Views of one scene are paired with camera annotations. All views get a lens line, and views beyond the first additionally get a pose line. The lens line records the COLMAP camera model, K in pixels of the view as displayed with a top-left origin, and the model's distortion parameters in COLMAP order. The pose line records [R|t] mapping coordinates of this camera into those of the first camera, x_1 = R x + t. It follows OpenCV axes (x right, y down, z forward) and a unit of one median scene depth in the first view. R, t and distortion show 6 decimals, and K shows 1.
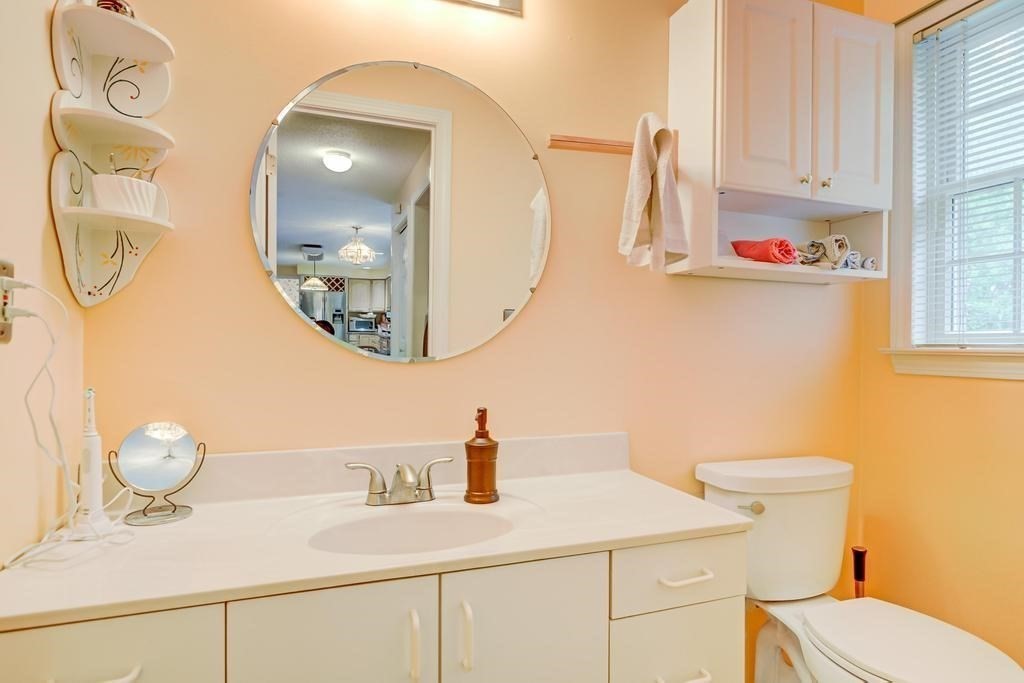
lens RADIAL K [[553.0, 0, 509.3], [0, 553.0, 338.7], [0, 0, 1]] dist [-0.012928, 0.003150]
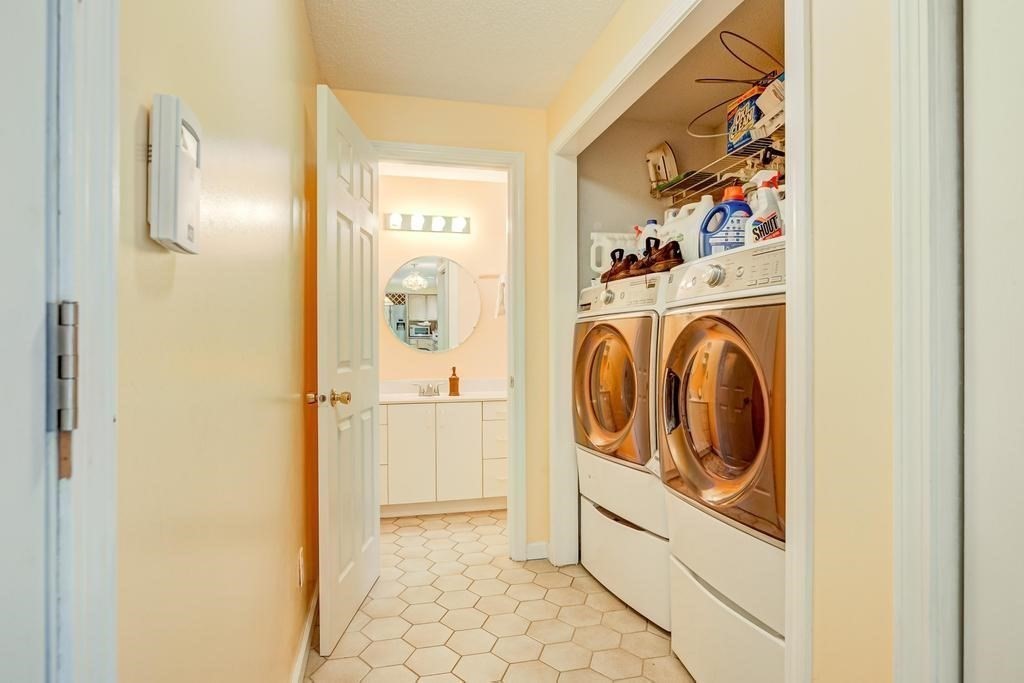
lens RADIAL K [[553.0, 0, 514.6], [0, 553.0, 342.0], [0, 0, 1]] dist [-0.012928, 0.003150]
pose [[0.995614, -0.013094, -0.092633, 0.067983], [0.013519, 0.999901, 0.003962, -0.002765], [0.092572, -0.005197, 0.995692, -0.244450]]
